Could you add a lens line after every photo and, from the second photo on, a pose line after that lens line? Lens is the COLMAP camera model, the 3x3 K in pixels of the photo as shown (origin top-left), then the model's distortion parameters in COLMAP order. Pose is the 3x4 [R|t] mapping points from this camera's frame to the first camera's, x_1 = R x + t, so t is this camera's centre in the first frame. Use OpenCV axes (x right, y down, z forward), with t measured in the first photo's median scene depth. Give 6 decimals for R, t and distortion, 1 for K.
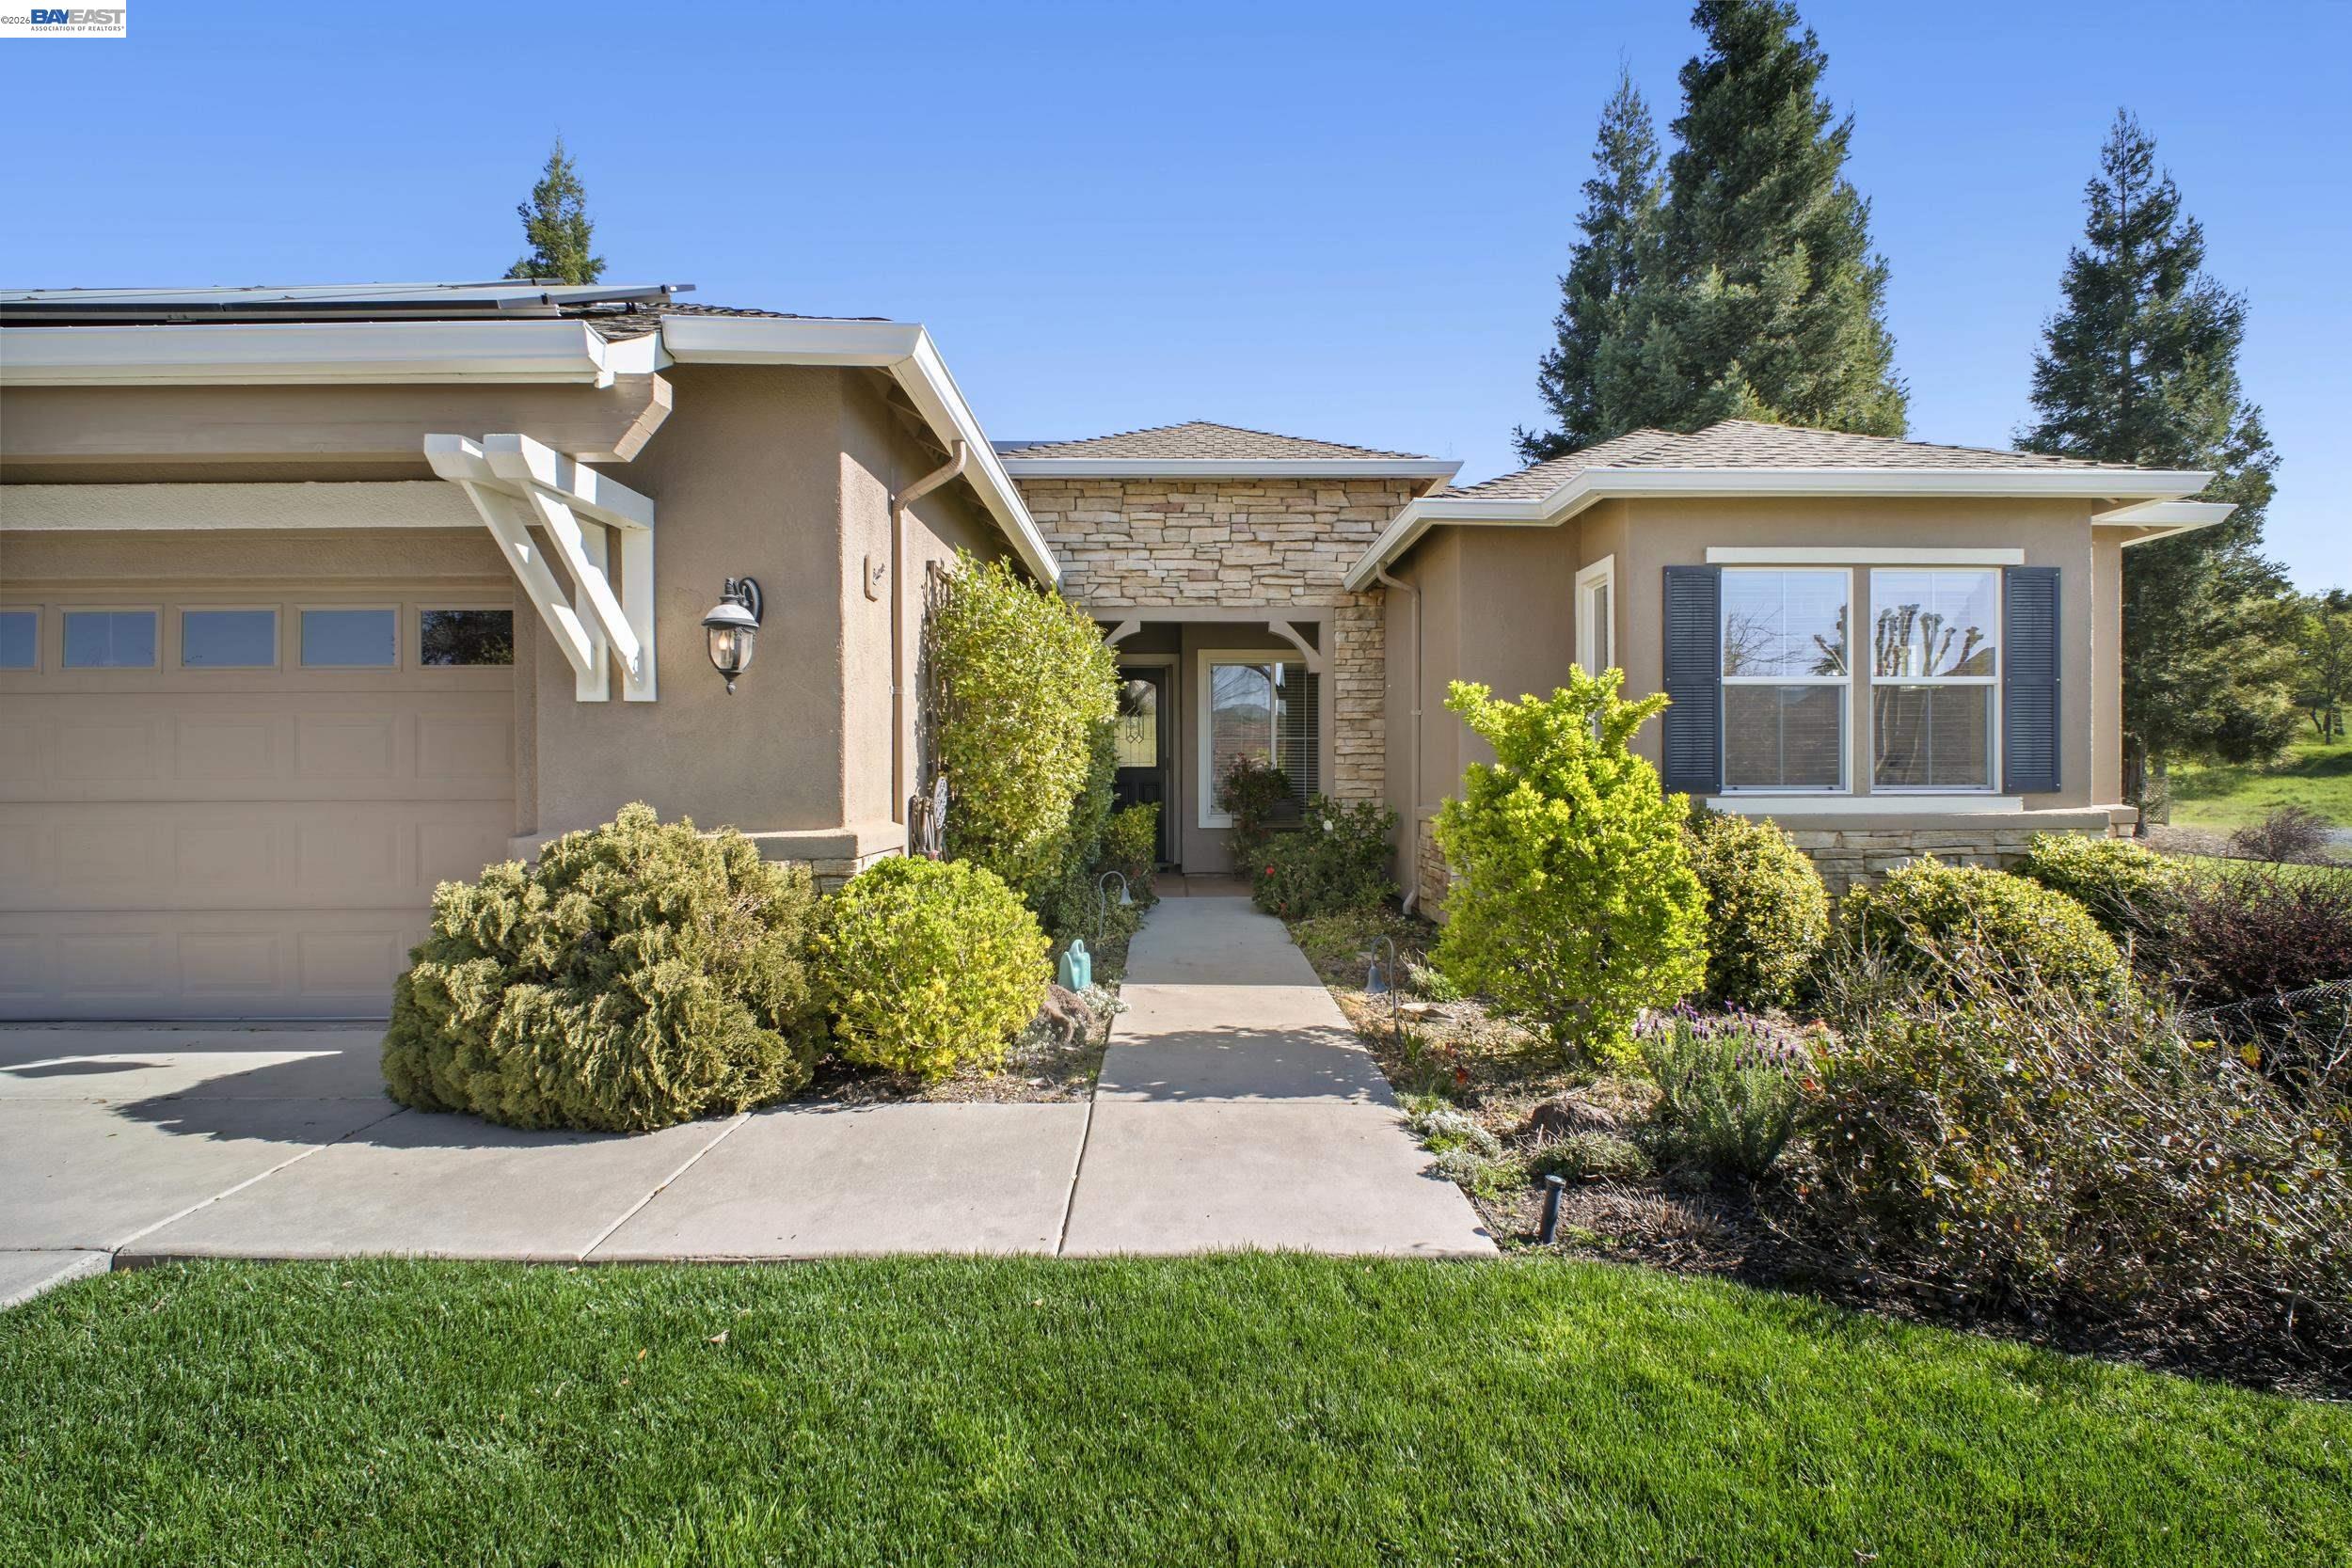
lens RADIAL K [[1073.6, 0, 1178.3], [0, 1073.6, 779.9], [0, 0, 1]] dist [-0.002251, -0.004892]
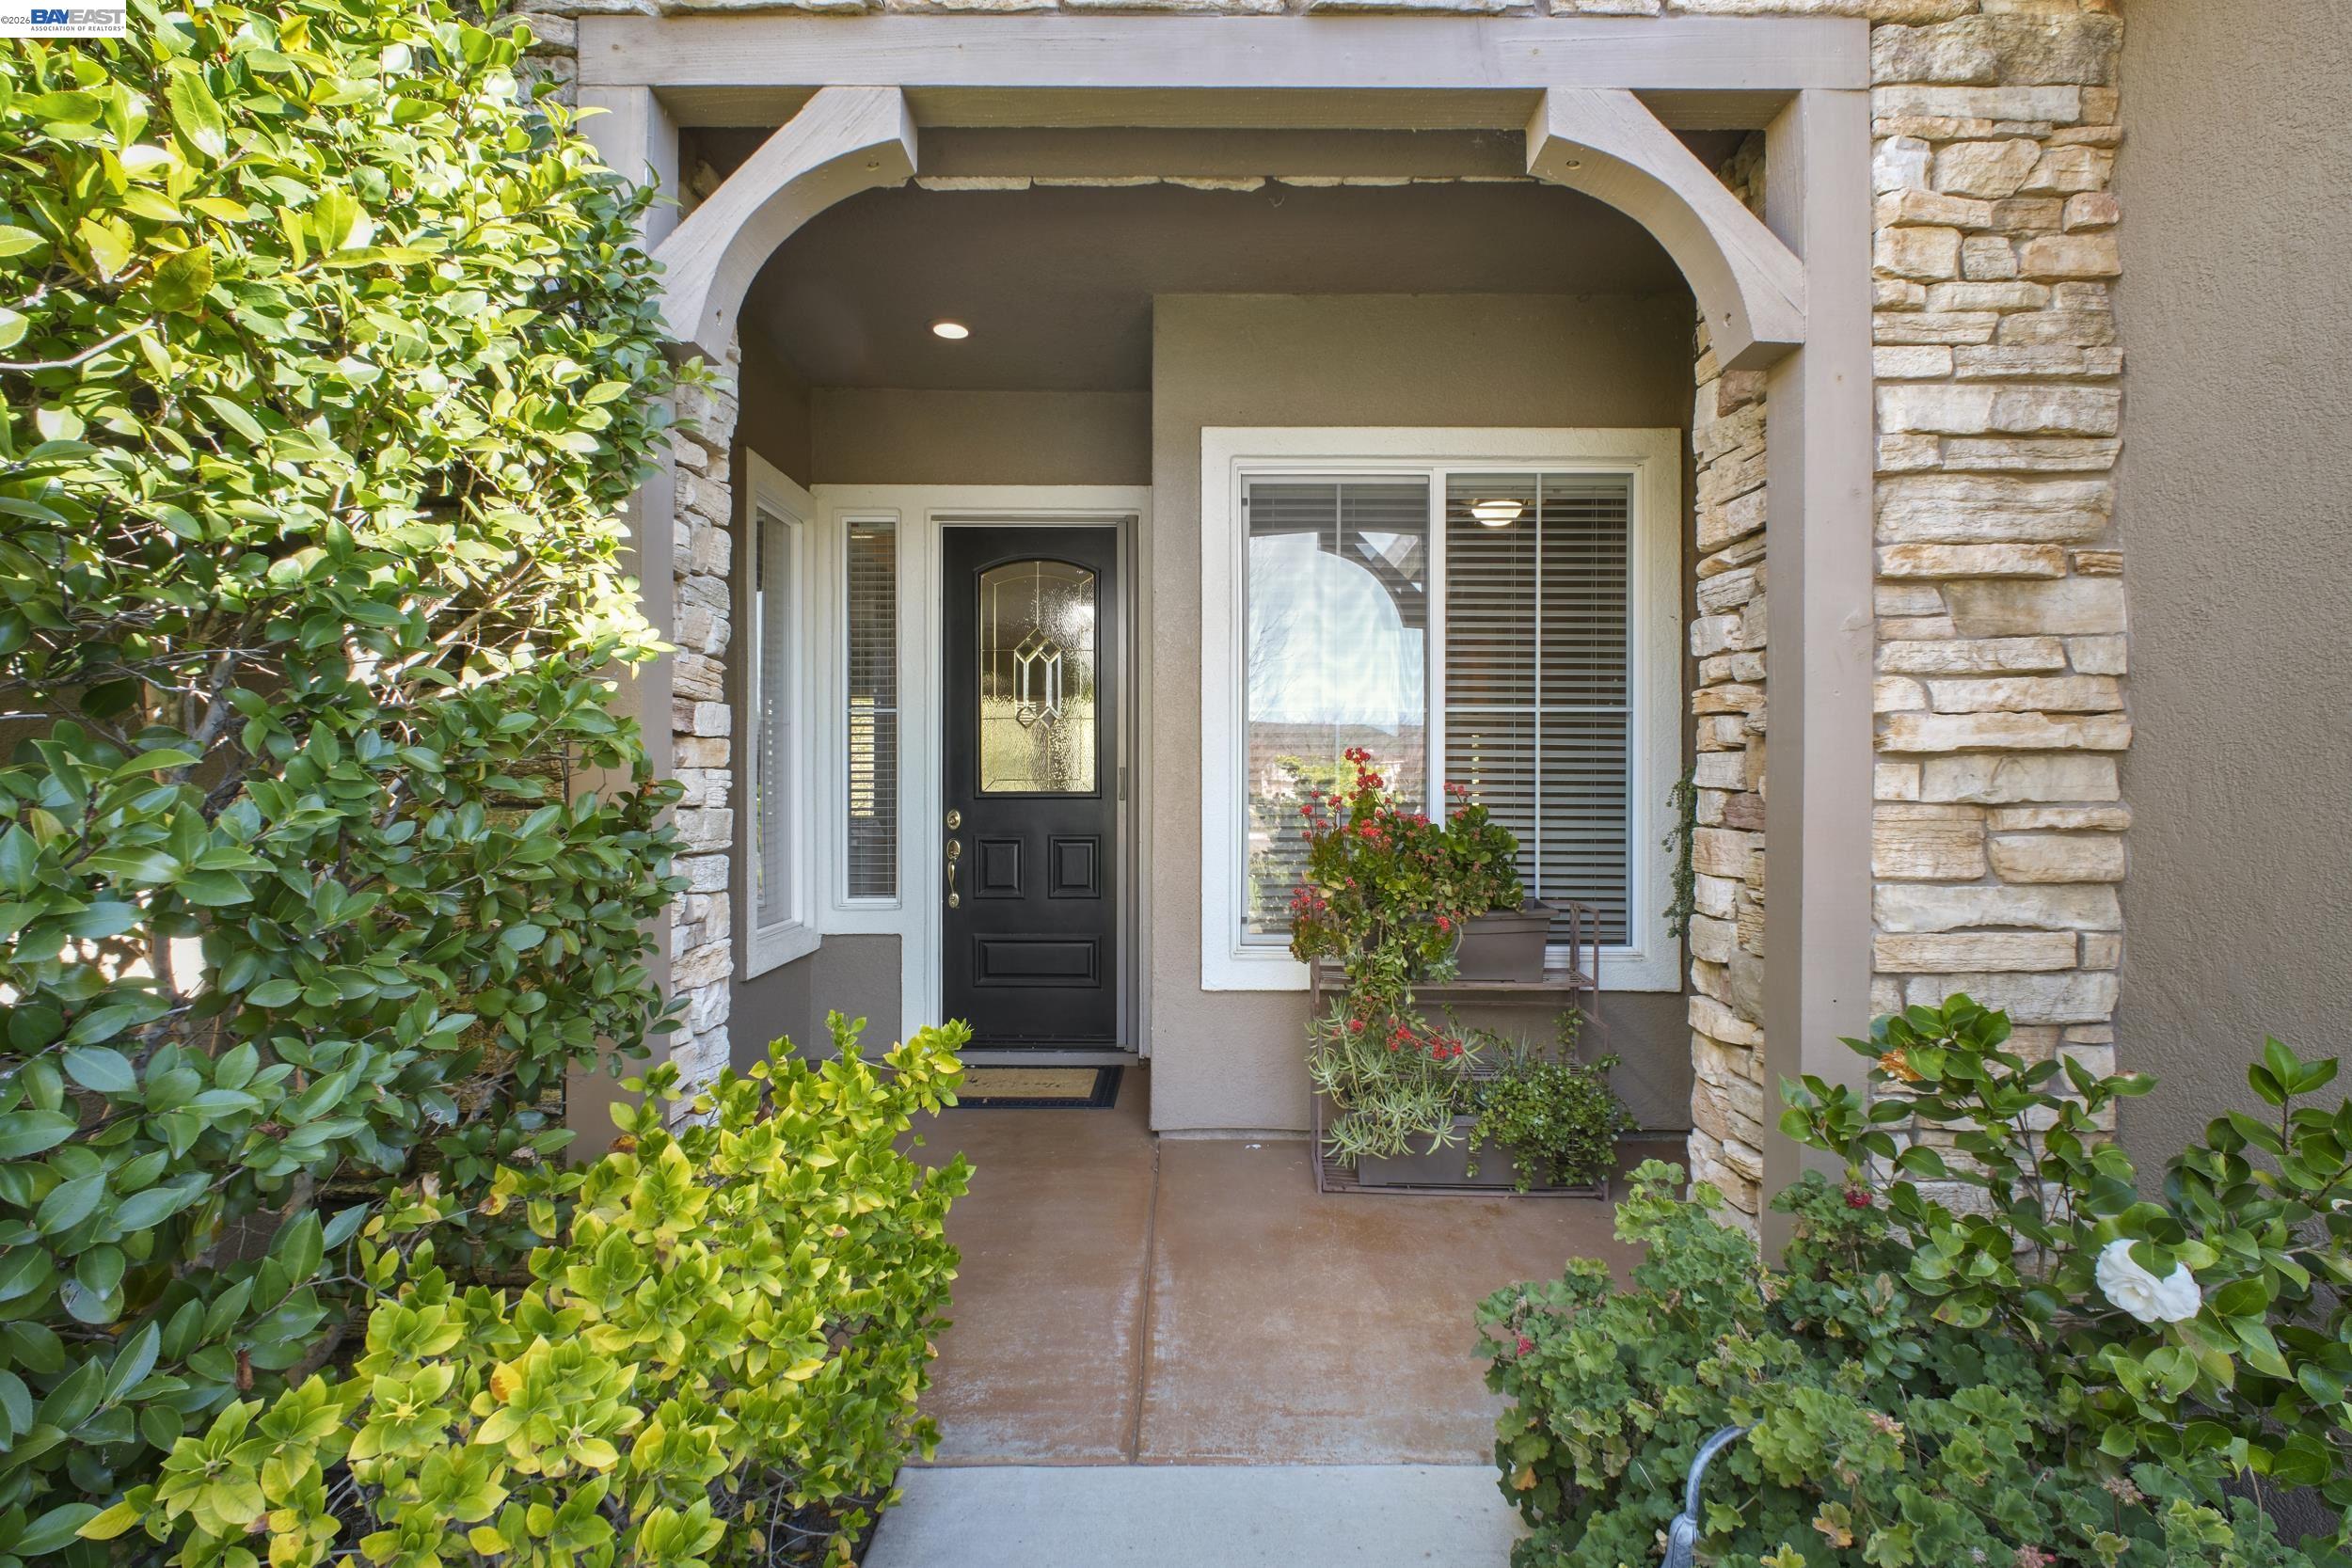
lens RADIAL K [[1073.6, 0, 1181.3], [0, 1073.6, 782.1], [0, 0, 1]] dist [-0.002251, -0.004892]
pose [[0.999659, 0.010754, -0.023800, 0.023139], [-0.010849, 0.999934, -0.003866, -0.016429], [0.023757, 0.004123, 0.999709, 0.796854]]
